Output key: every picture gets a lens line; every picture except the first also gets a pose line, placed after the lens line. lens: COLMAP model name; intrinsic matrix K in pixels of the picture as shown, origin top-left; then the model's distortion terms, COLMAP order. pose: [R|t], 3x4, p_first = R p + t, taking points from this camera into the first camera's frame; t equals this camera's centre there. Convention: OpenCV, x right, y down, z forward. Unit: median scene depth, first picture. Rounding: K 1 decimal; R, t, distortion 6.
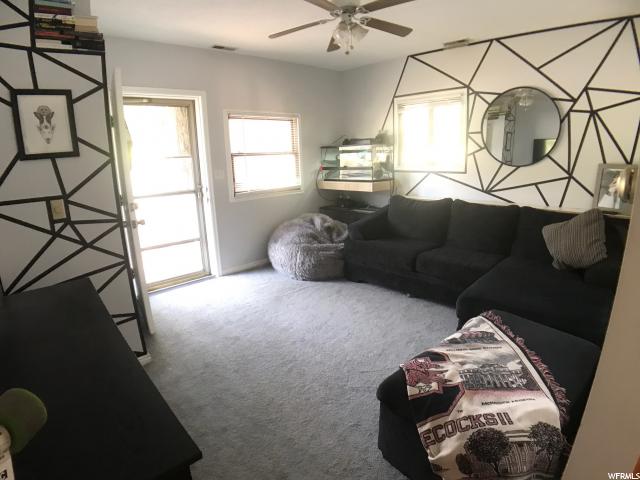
lens RADIAL K [[341.3, 0, 320.0], [0, 341.3, 240.0], [0, 0, 1]] dist [-0.143667, 0.030039]
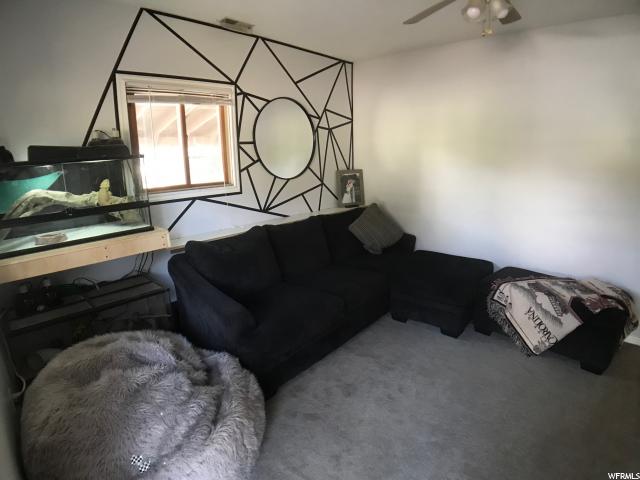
lens RADIAL K [[341.3, 0, 320.0], [0, 341.3, 240.0], [0, 0, 1]] dist [-0.143667, 0.030039]
pose [[-0.054910, -0.204059, 0.977417, -0.417362], [0.262437, 0.941528, 0.211310, -0.234780], [-0.963386, 0.268113, 0.001853, 0.910537]]
